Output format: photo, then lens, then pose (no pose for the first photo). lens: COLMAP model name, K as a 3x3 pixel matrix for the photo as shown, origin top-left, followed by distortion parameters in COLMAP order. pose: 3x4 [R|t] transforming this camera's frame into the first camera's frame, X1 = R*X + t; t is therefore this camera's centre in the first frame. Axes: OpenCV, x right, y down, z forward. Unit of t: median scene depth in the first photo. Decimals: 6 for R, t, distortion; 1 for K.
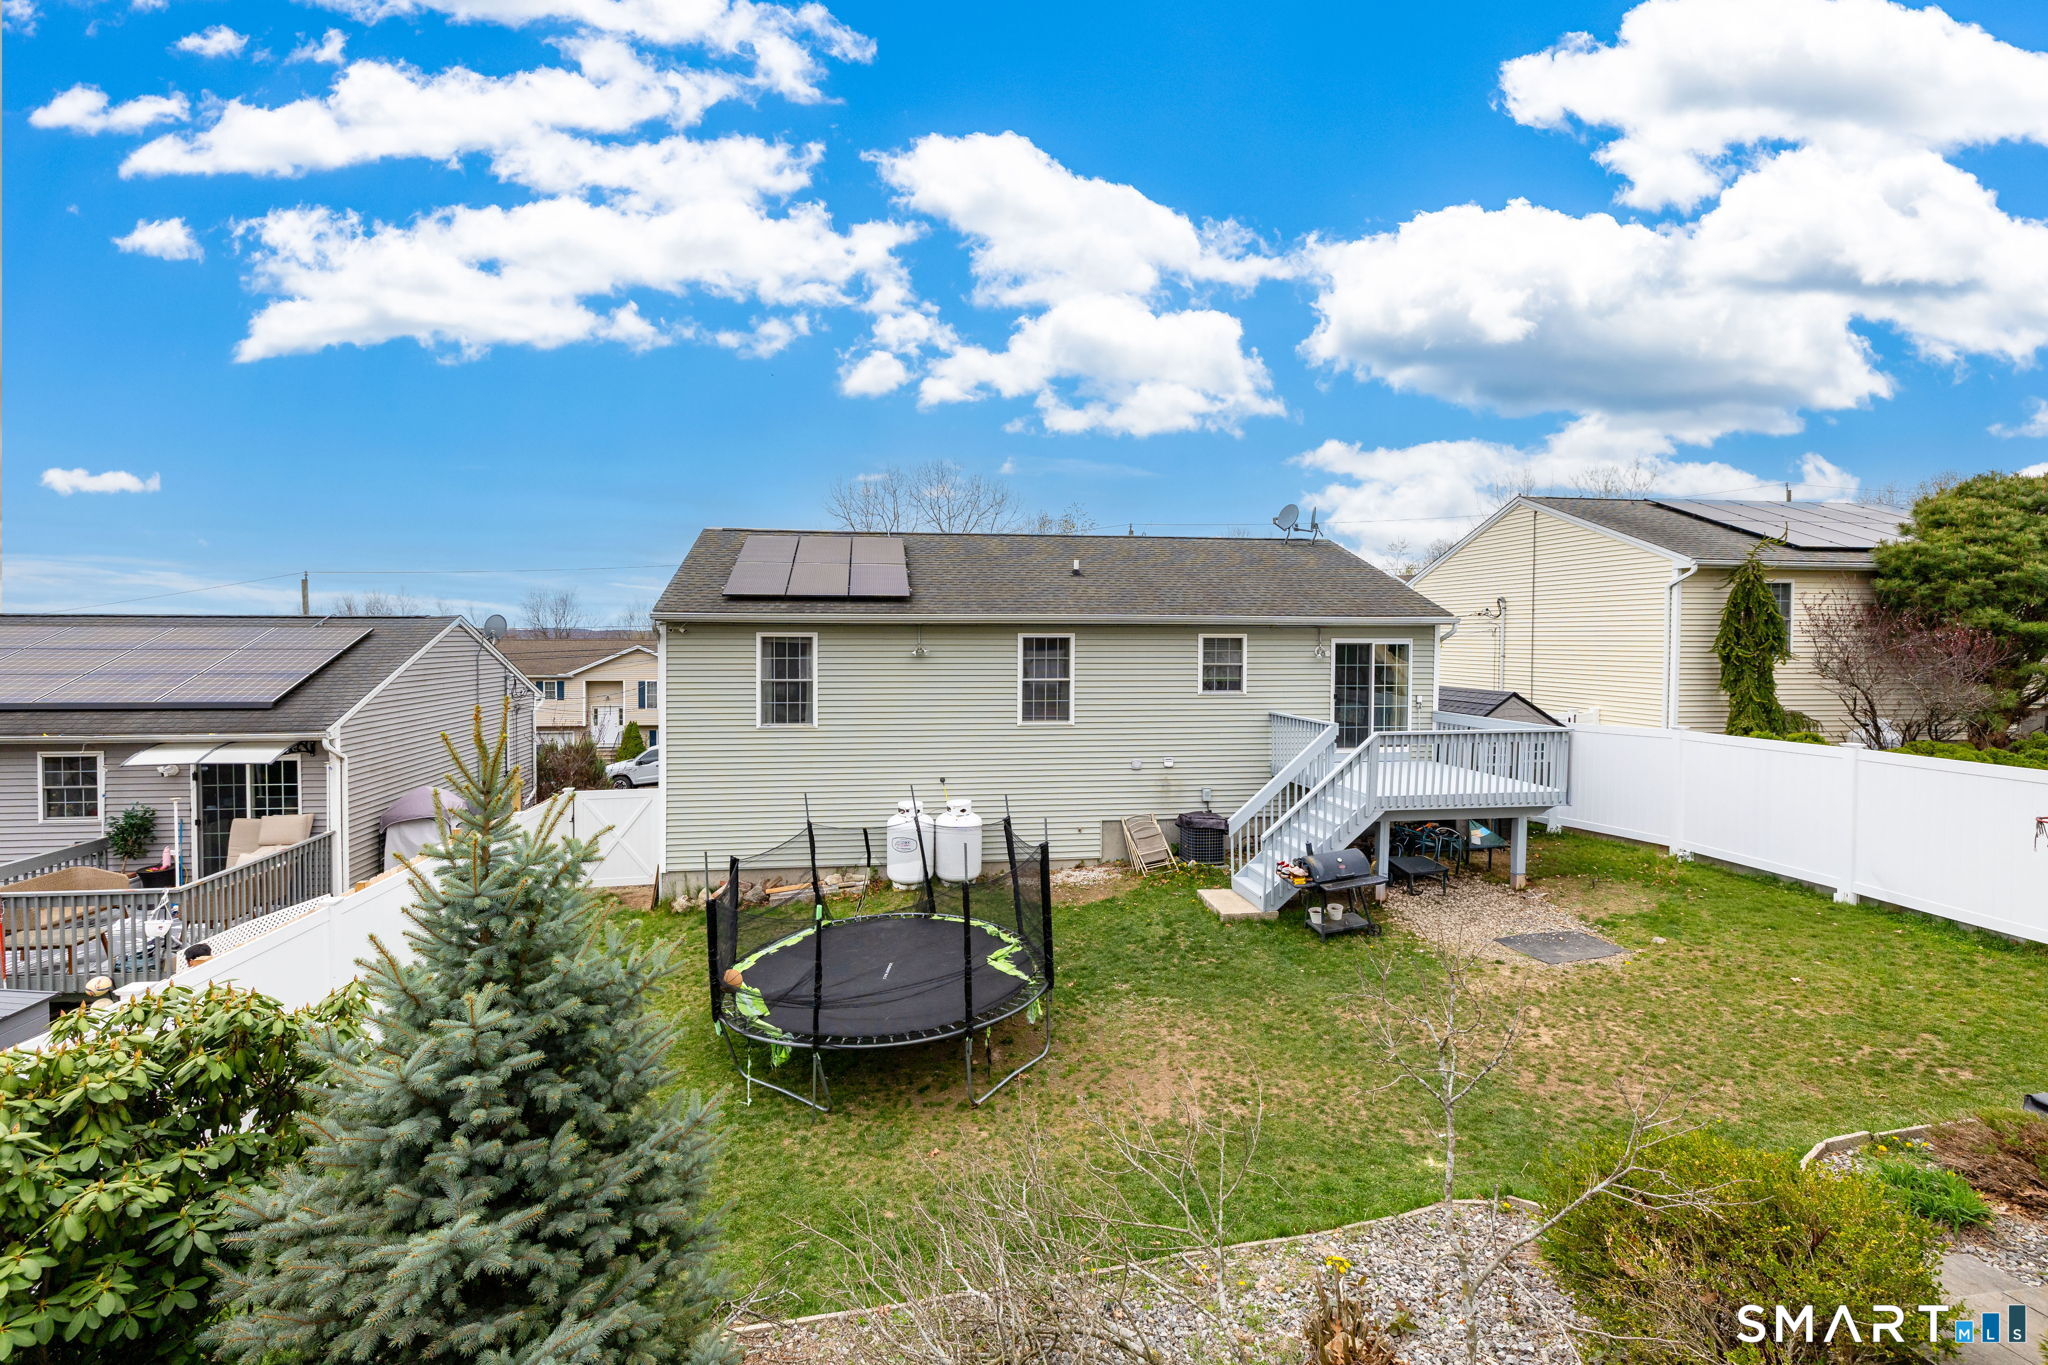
lens RADIAL K [[872.0, 0, 986.1], [0, 872.0, 647.8], [0, 0, 1]] dist [-0.006498, 0.000794]
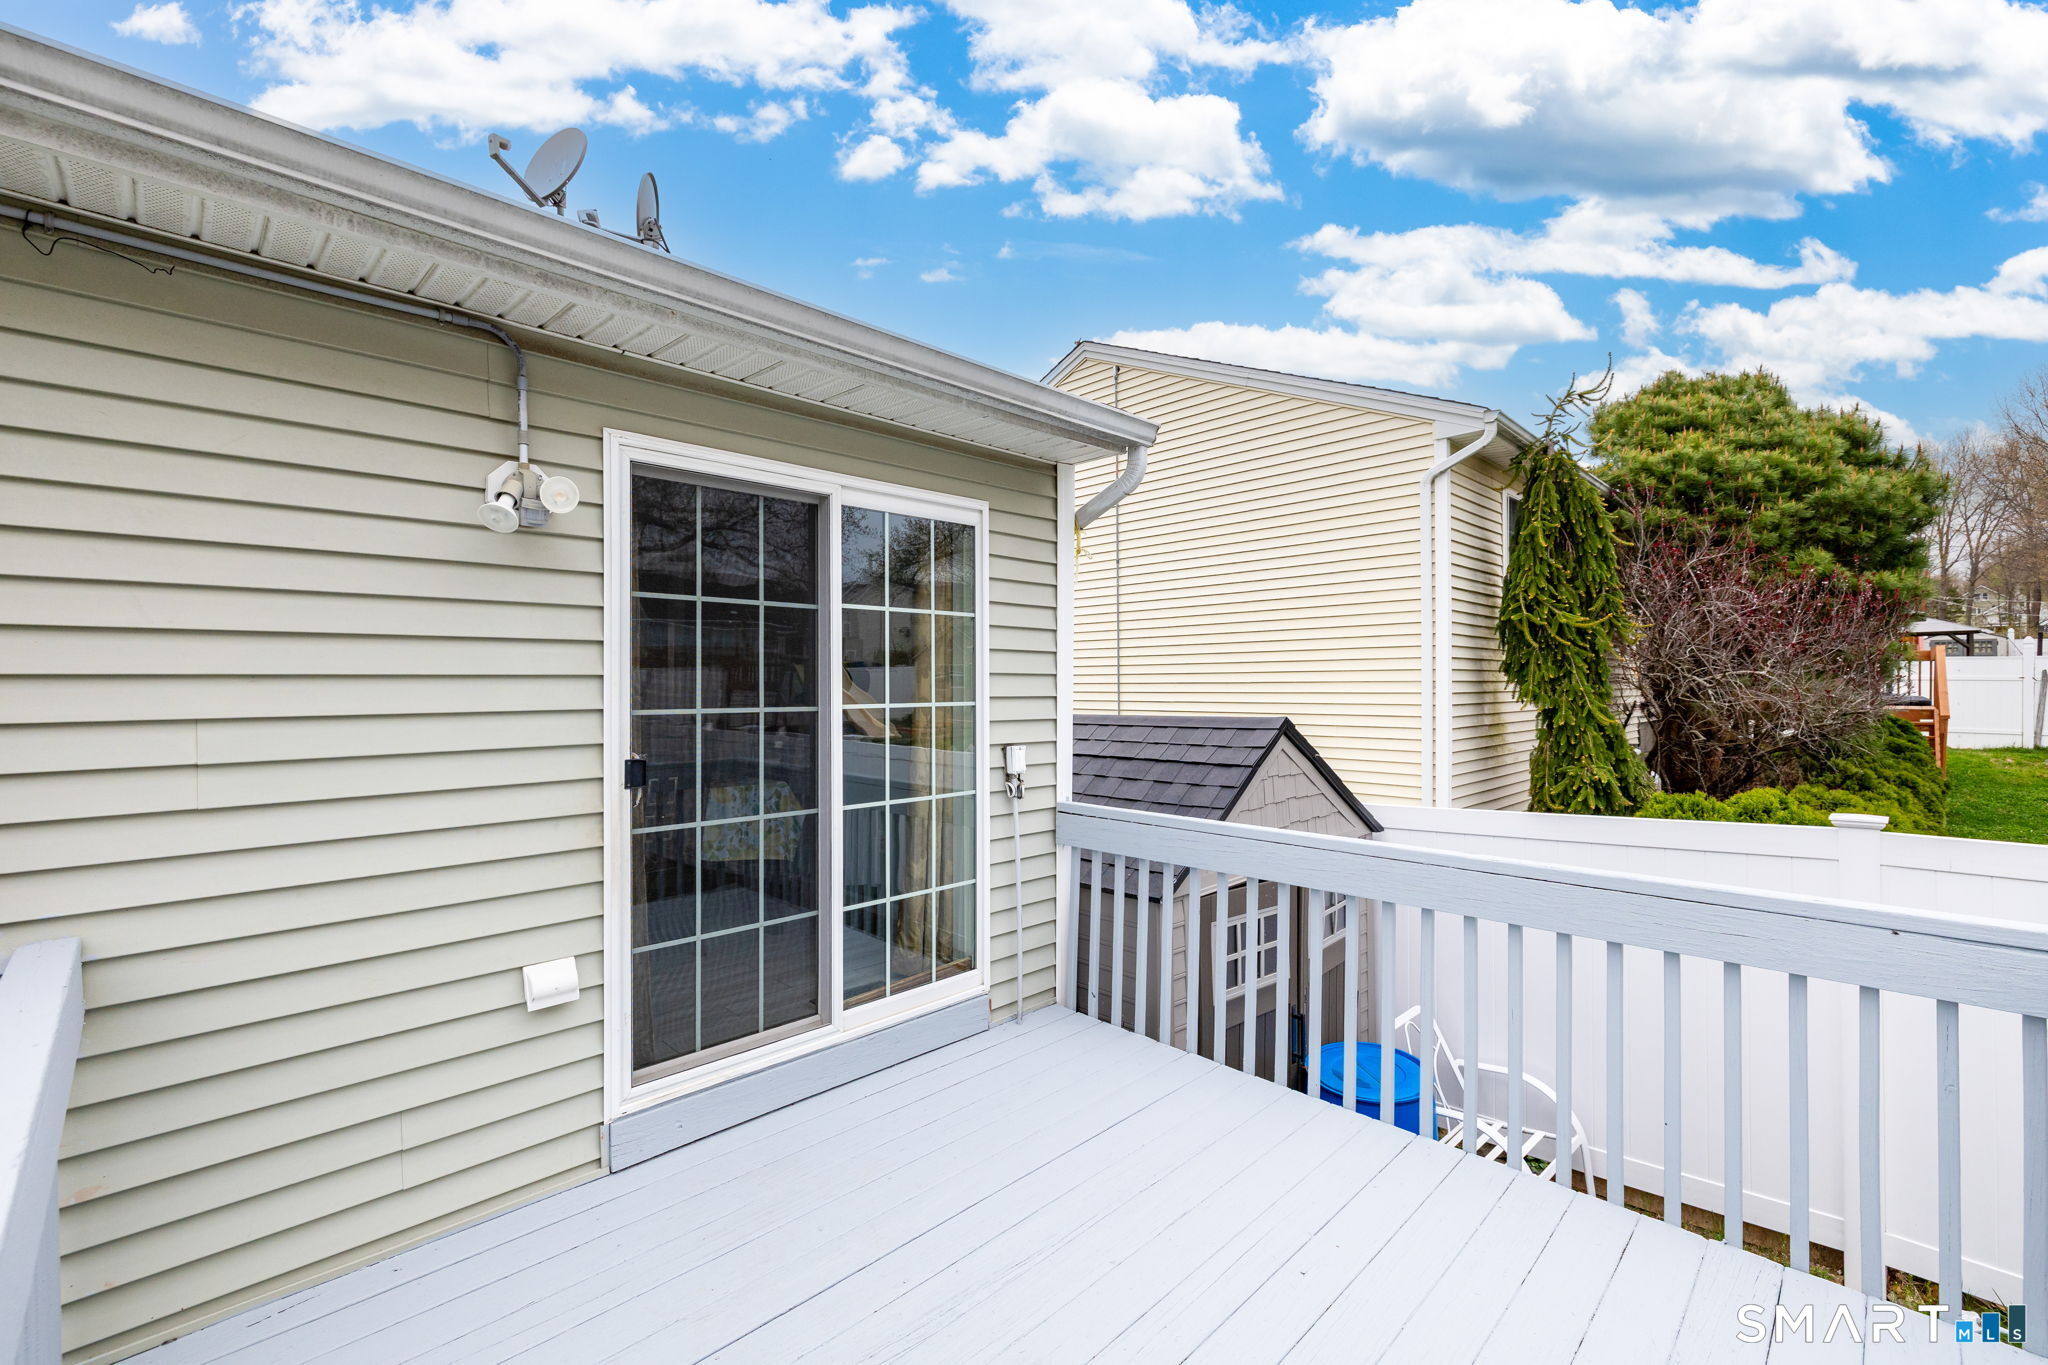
lens RADIAL K [[872.0, 0, 1005.0], [0, 872.0, 682.0], [0, 0, 1]] dist [-0.006498, 0.000794]
pose [[0.803258, -0.004631, 0.595613, 0.372443], [0.013885, 0.999844, -0.010952, 0.042514], [-0.595469, 0.017067, 0.803197, 0.853790]]
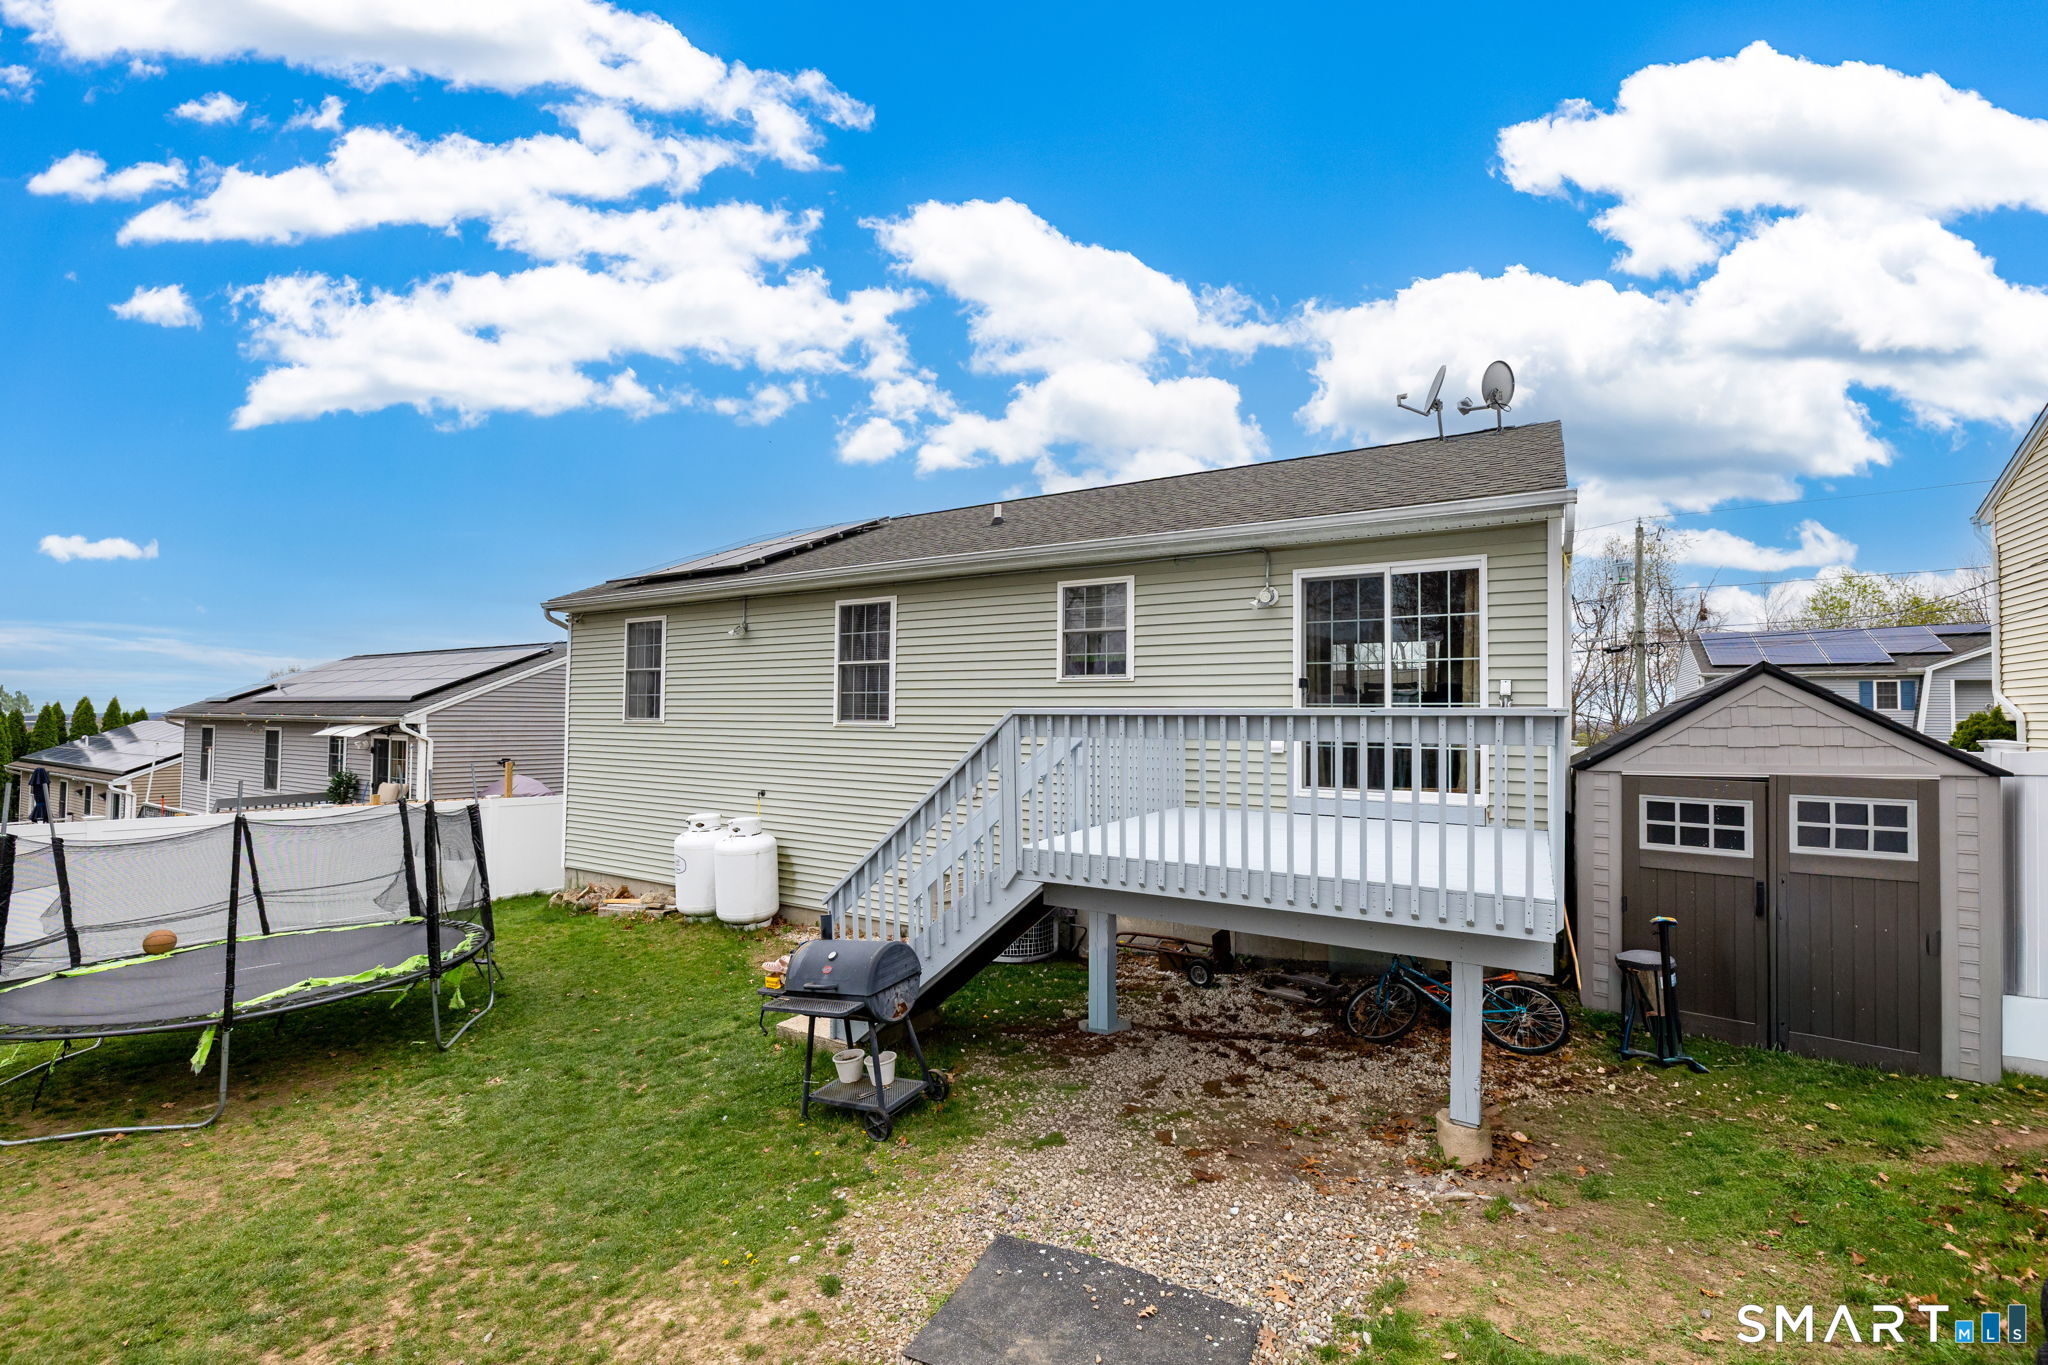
lens RADIAL K [[872.0, 0, 1034.8], [0, 872.0, 696.3], [0, 0, 1]] dist [-0.006498, 0.000794]
pose [[0.777975, -0.011808, -0.628185, 0.623041], [-0.013650, 0.999270, -0.035687, 0.087093], [0.628147, 0.036339, 0.777245, 0.530241]]
